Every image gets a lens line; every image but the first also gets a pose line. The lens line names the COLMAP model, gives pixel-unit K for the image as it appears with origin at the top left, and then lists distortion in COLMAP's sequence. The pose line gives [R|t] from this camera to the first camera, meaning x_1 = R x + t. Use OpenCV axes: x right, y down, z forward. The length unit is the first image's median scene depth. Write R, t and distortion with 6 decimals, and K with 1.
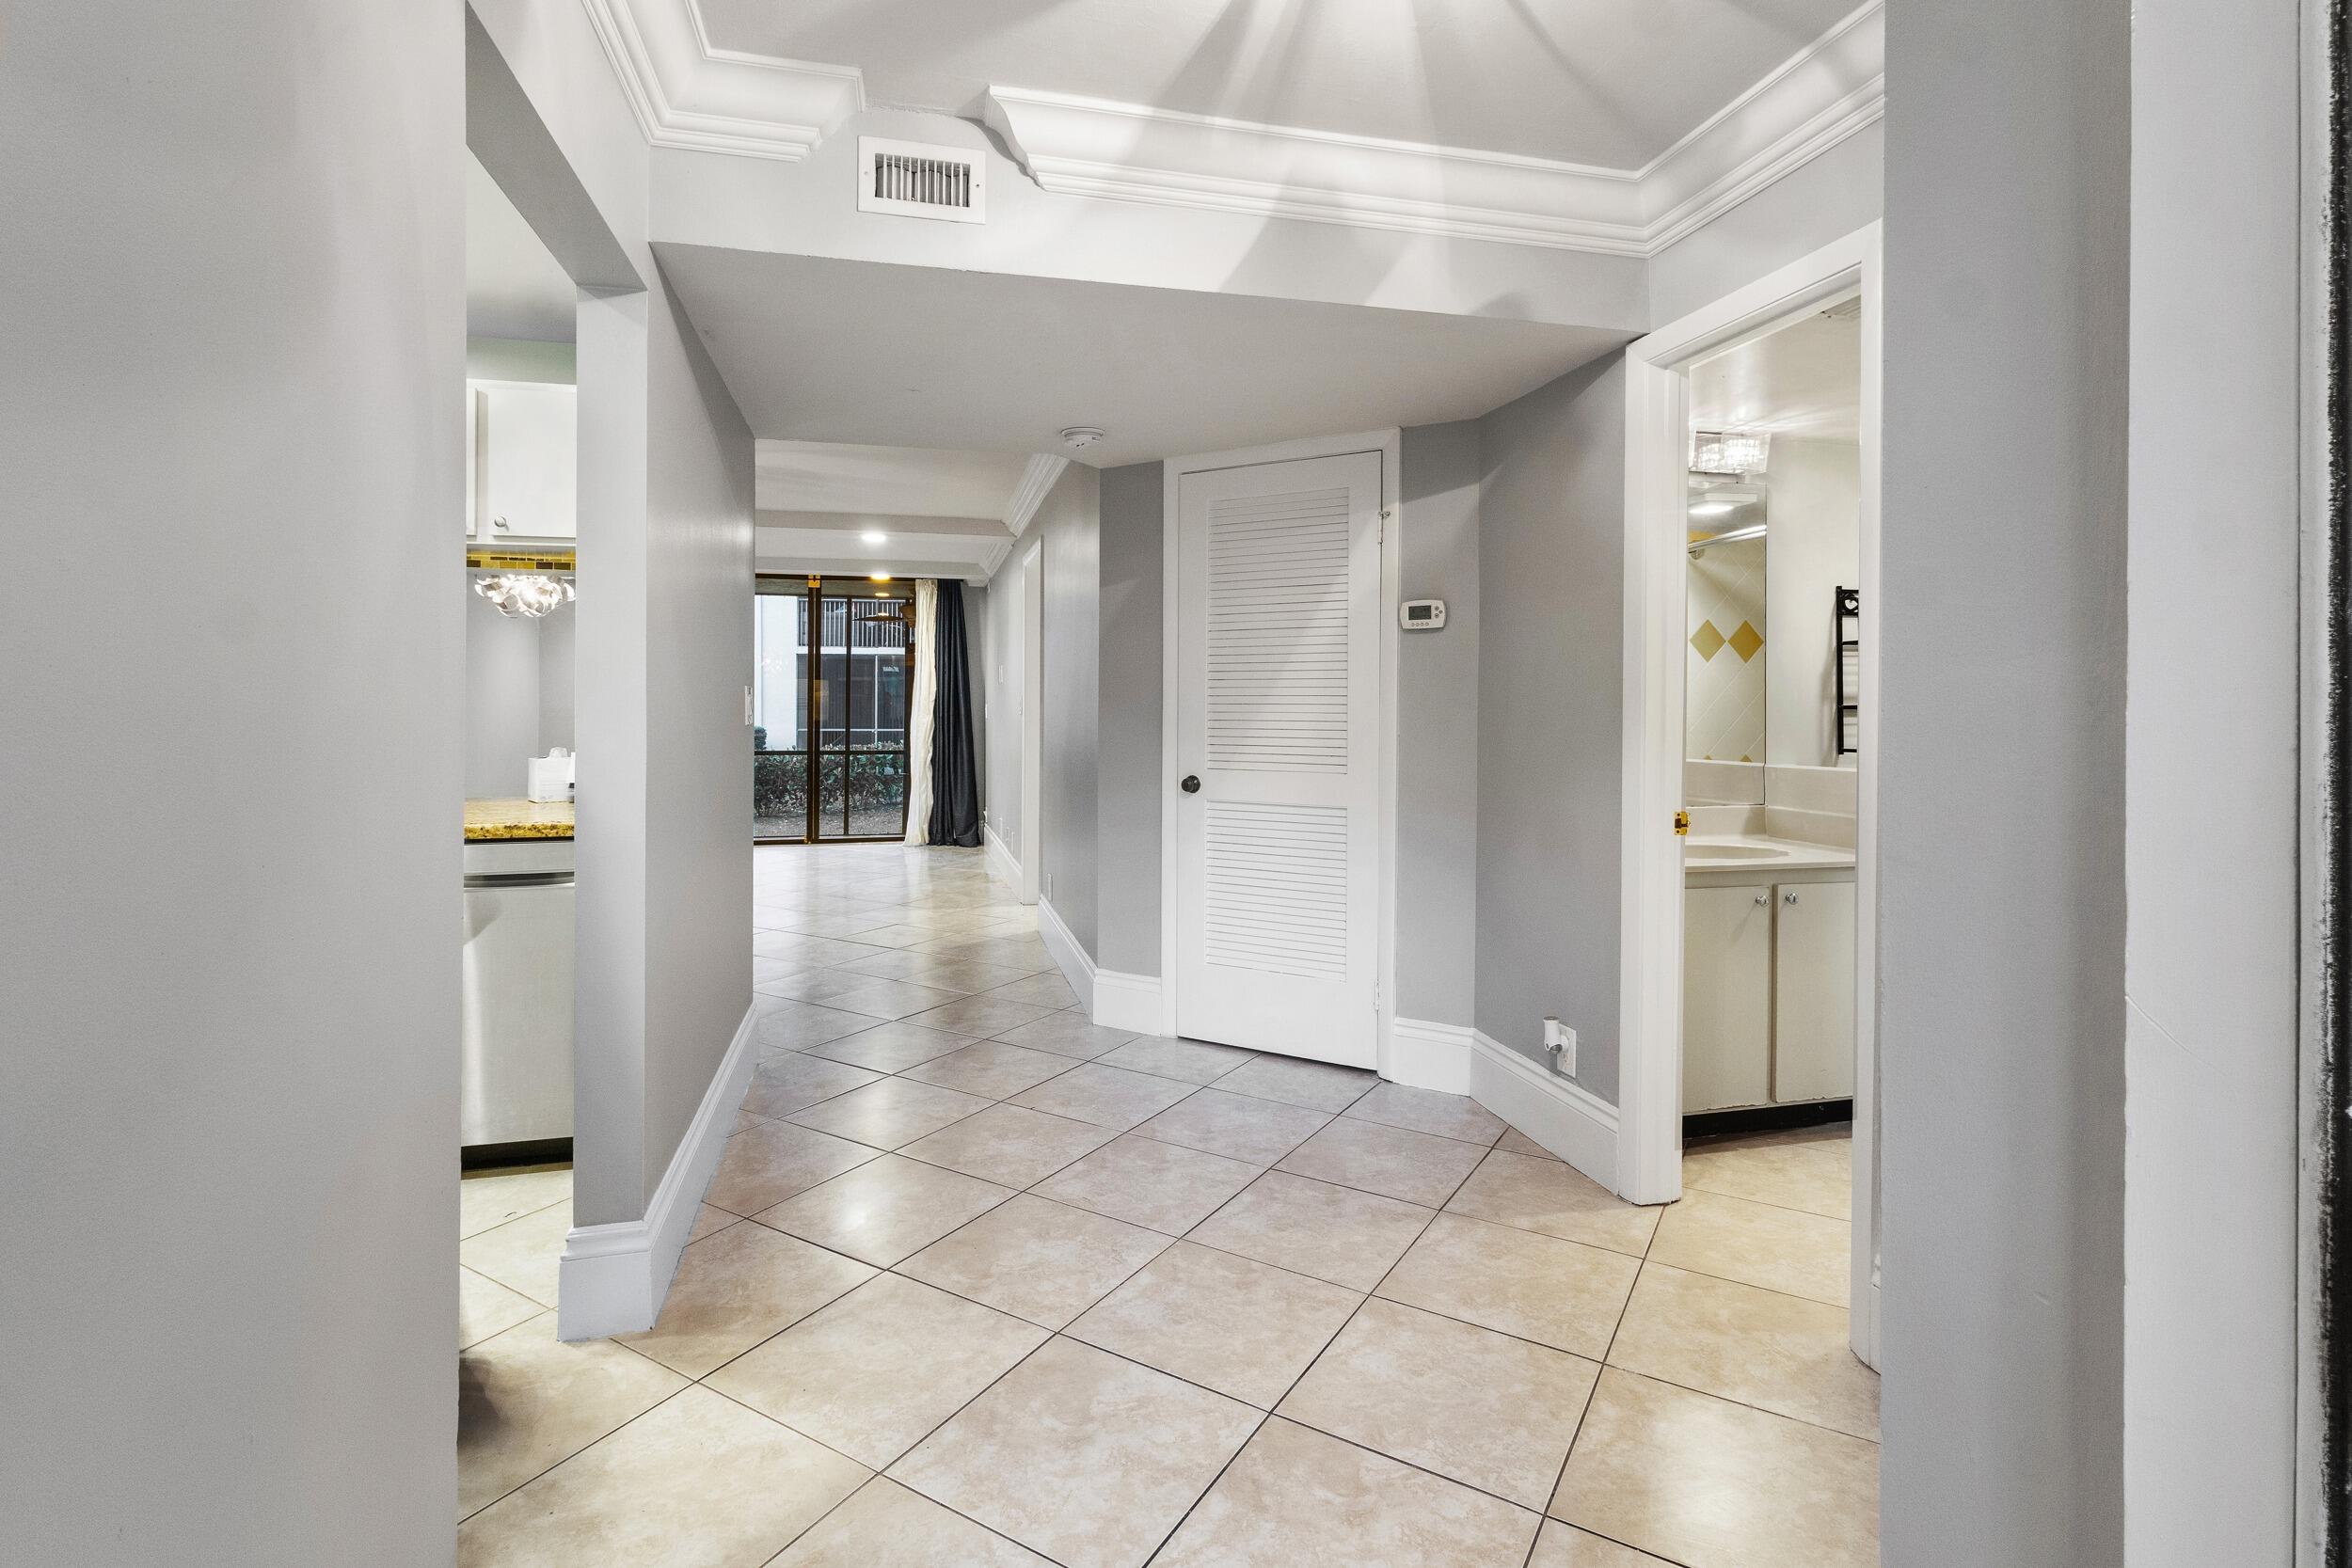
lens RADIAL K [[1112.7, 0, 1170.9], [0, 1112.7, 706.0], [0, 0, 1]] dist [0.003693, 0.000838]
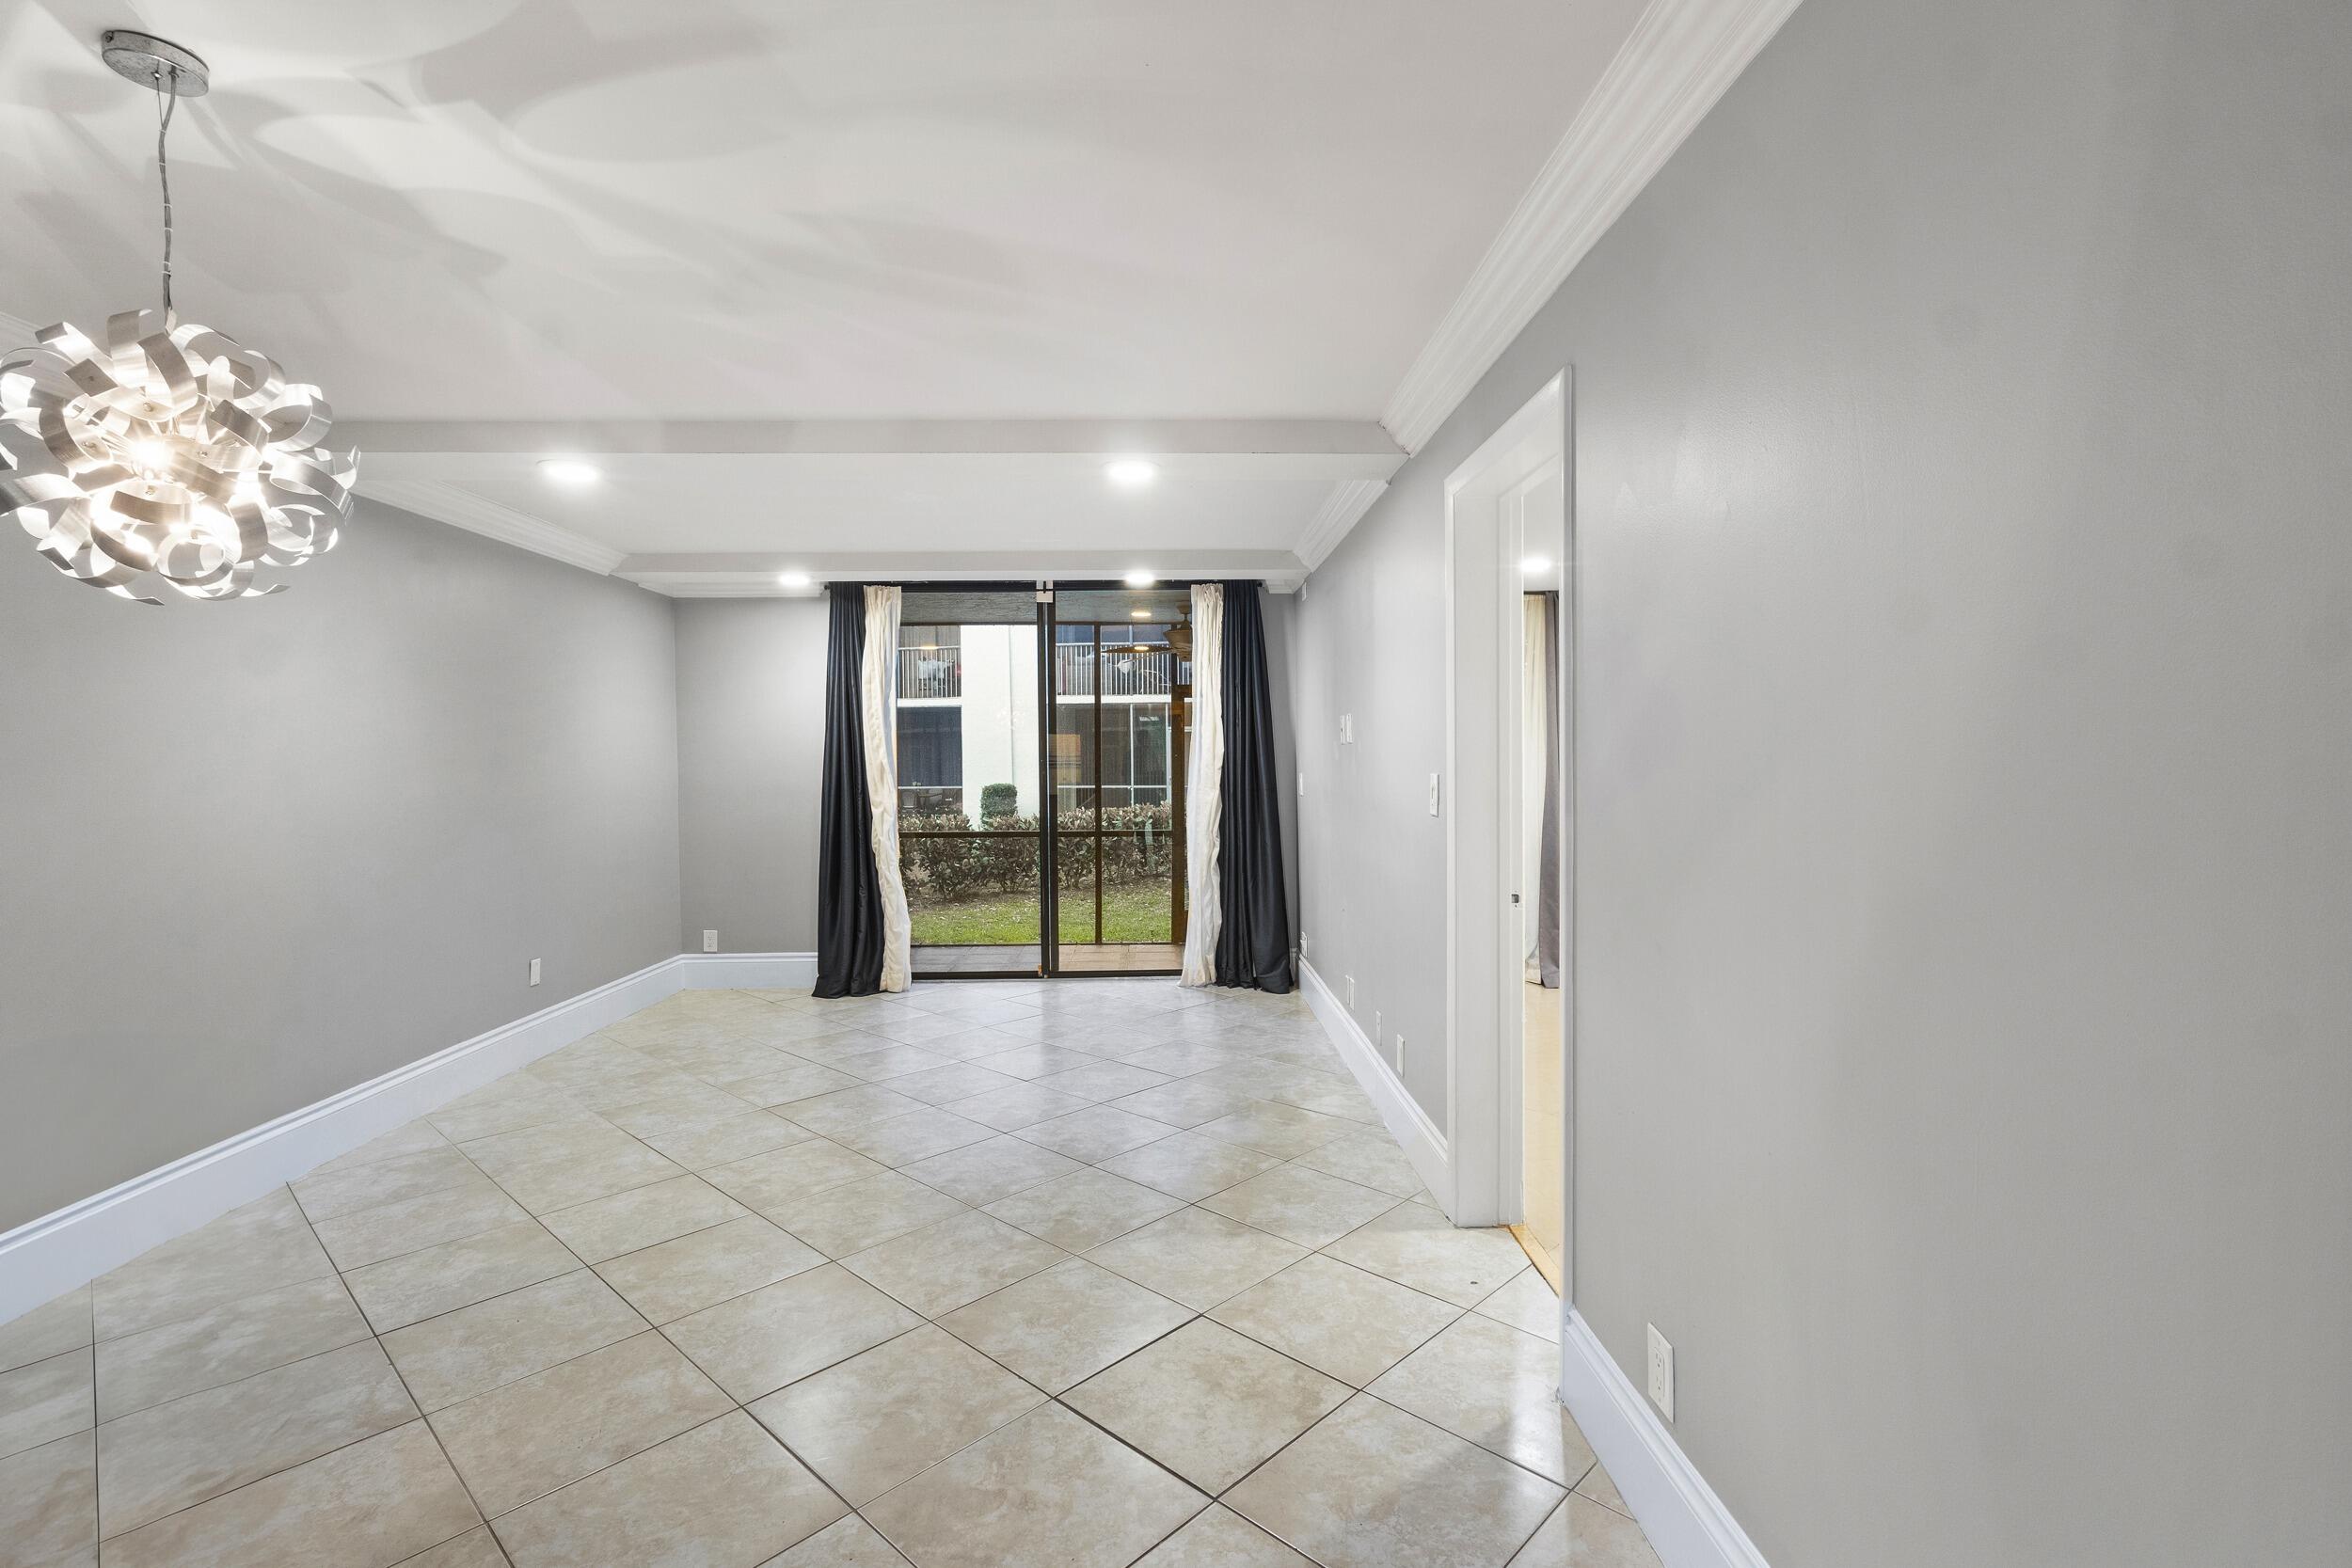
lens RADIAL K [[1086.7, 0, 1179.0], [0, 1086.7, 790.4], [0, 0, 1]] dist [0.004369, 0.000893]
pose [[0.977057, -0.004638, -0.212928, -0.100132], [0.012592, 0.999272, 0.036014, -0.015170], [0.212606, -0.037869, 0.976404, 0.365765]]
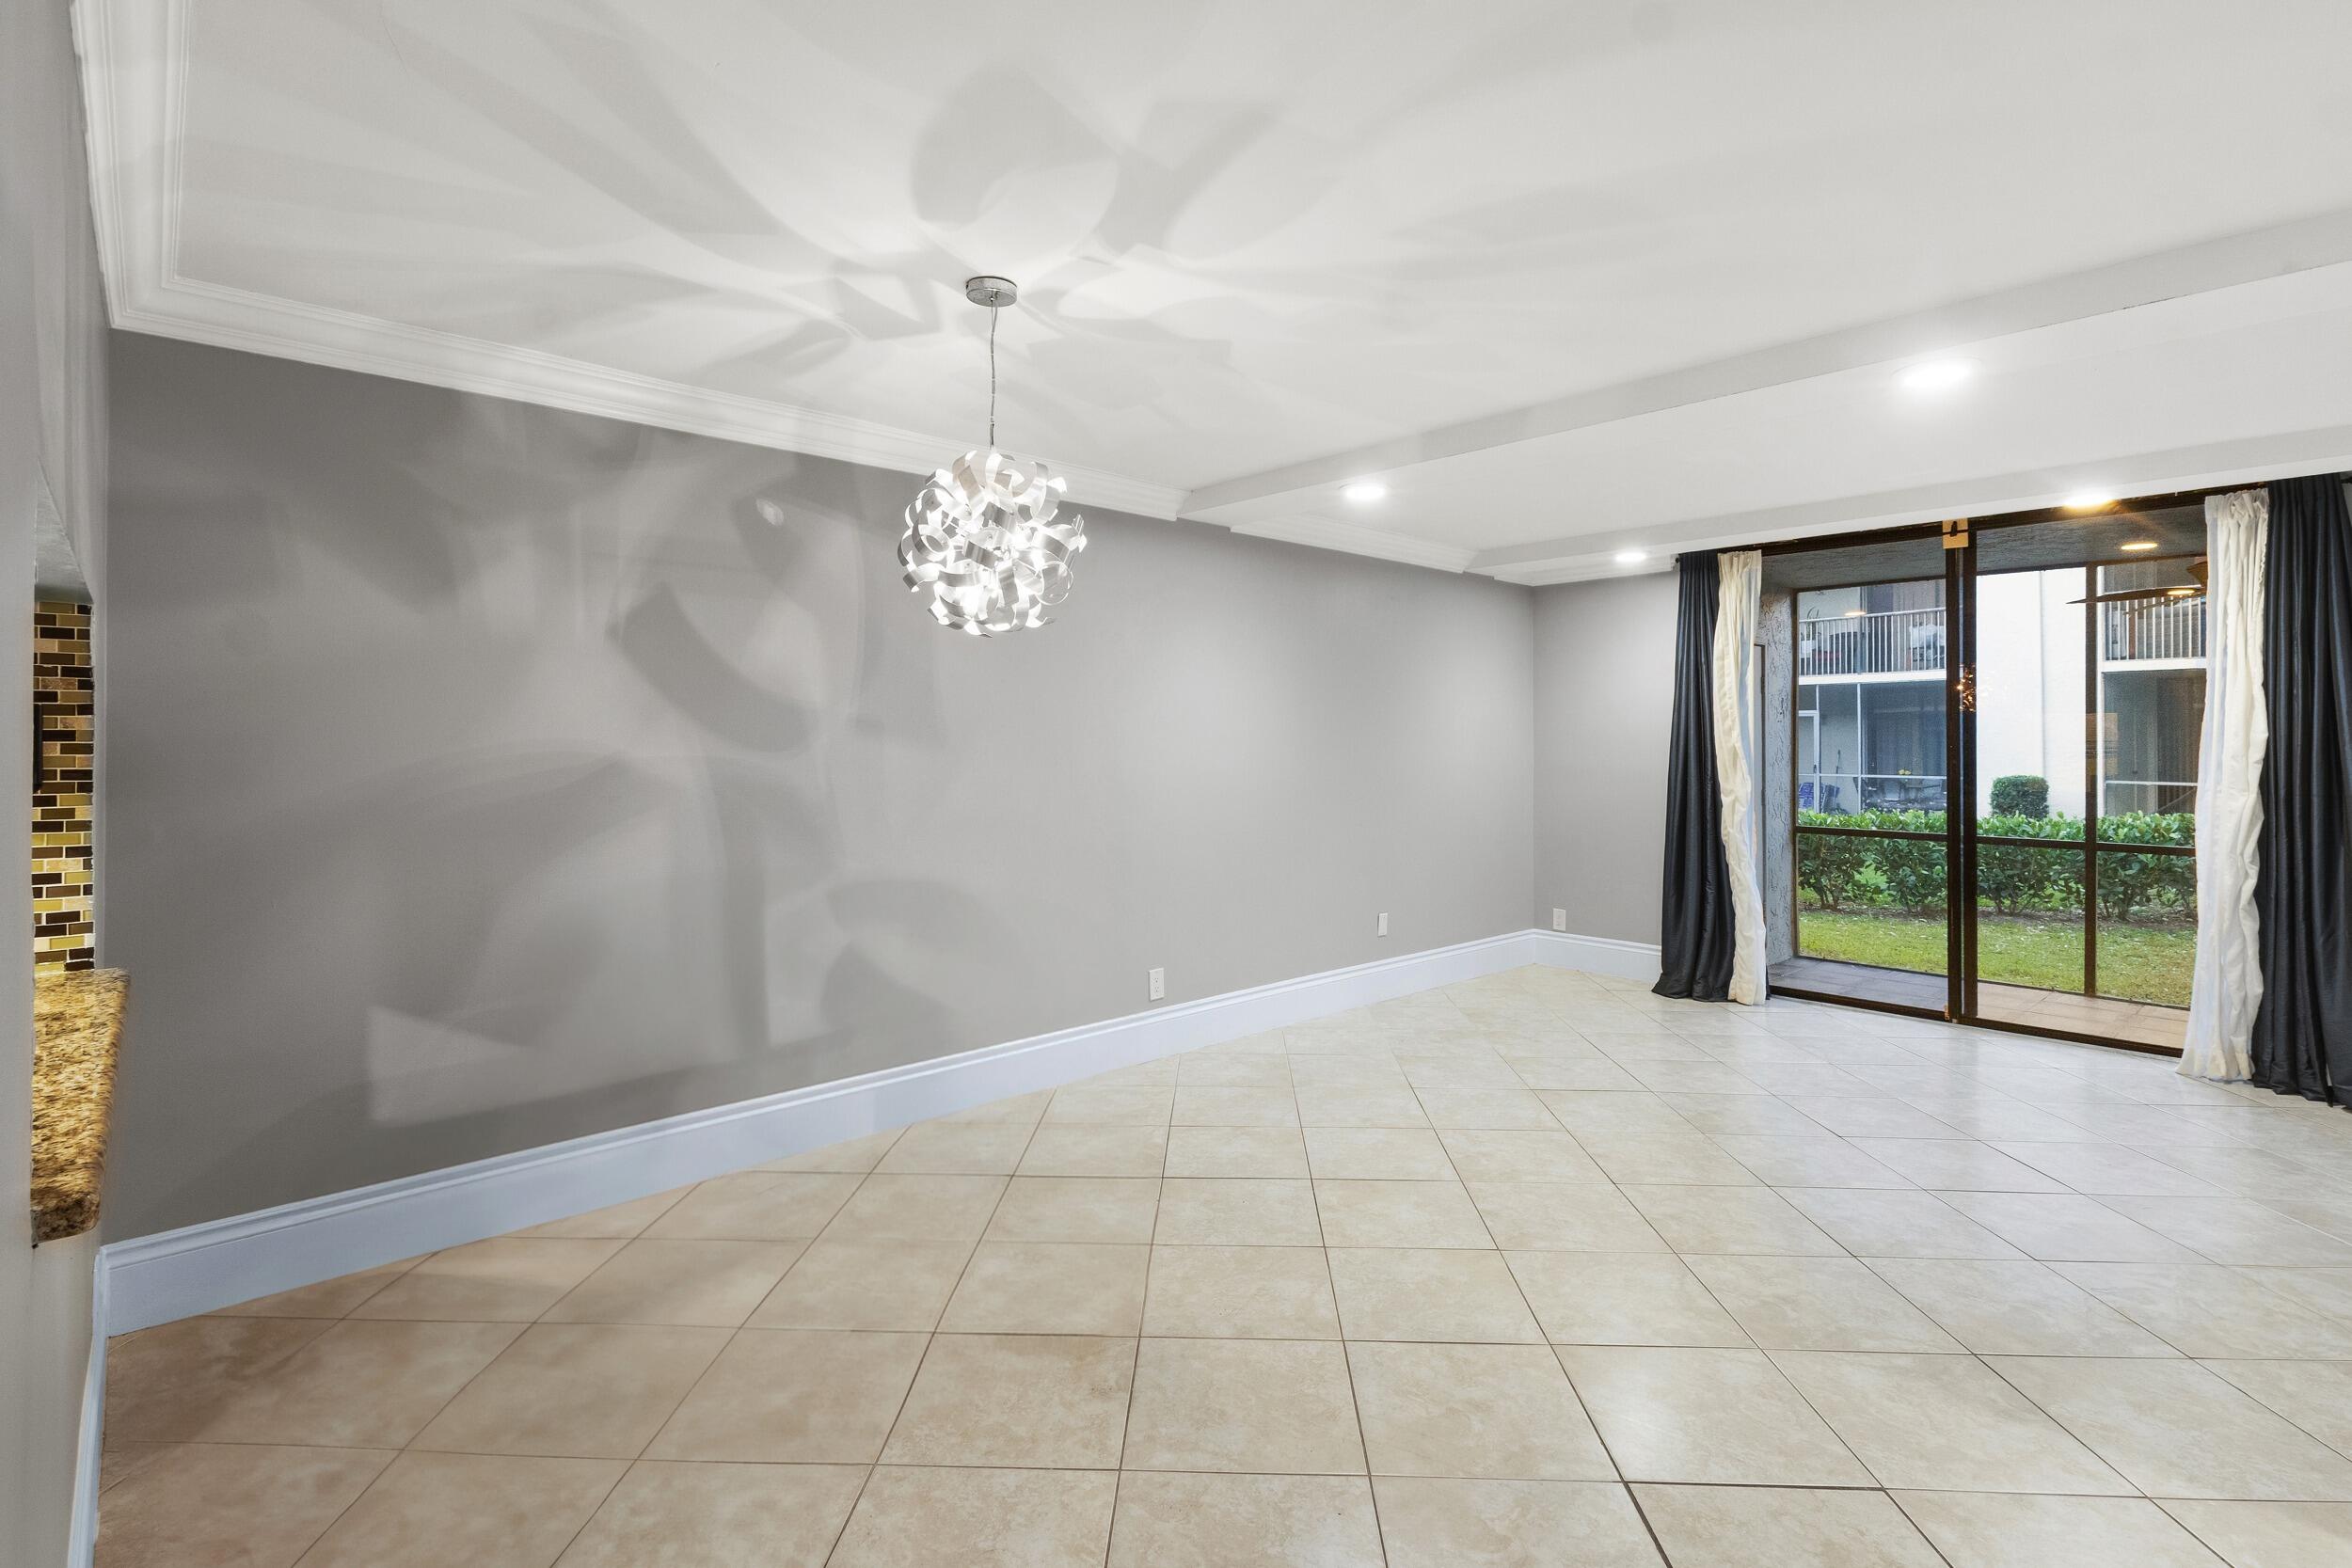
lens RADIAL K [[1104.3, 0, 1184.3], [0, 1104.3, 733.4], [0, 0, 1]] dist [0.001469, 0.000418]
pose [[0.488207, -0.008632, -0.872685, -0.037739], [0.004646, 0.999963, -0.007292, -0.014672], [0.872716, -0.000495, 0.488228, 0.410771]]
